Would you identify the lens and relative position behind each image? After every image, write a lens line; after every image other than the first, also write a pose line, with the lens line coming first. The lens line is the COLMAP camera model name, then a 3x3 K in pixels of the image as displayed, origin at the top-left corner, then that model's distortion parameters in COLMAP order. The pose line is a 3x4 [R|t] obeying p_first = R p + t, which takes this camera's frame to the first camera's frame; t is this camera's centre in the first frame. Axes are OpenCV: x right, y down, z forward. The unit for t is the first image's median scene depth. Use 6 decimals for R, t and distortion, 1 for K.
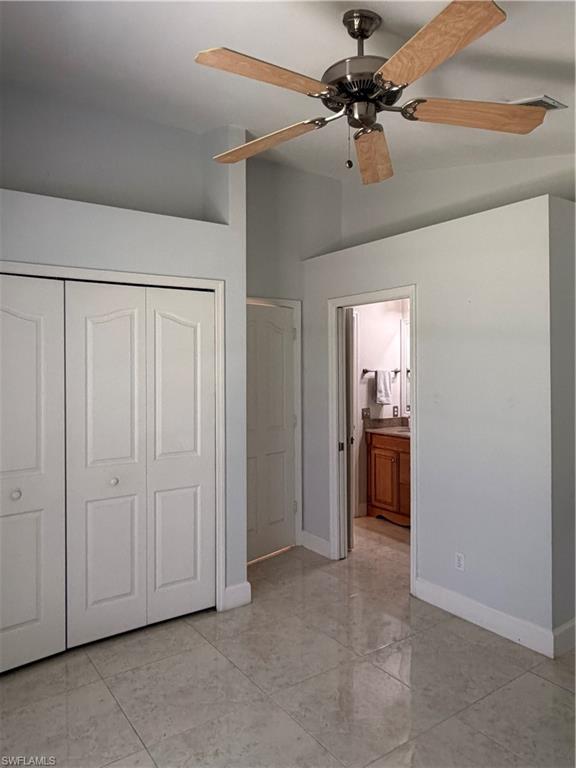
lens RADIAL K [[539.6, 0, 287.5], [0, 539.6, 366.1], [0, 0, 1]] dist [0.001549, 0.000961]
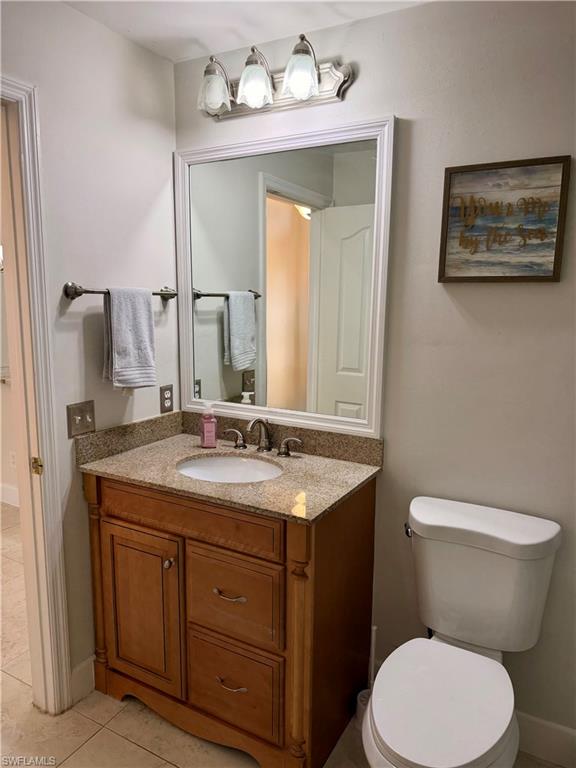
lens RADIAL K [[535.1, 0, 288.0], [0, 535.1, 384.0], [0, 0, 1]] dist [0.061384, -0.066343]
pose [[0.900268, -0.057904, 0.431468, 0.117595], [-0.013241, 0.987014, 0.160086, 0.010594], [-0.435135, -0.149833, 0.887811, 0.646466]]
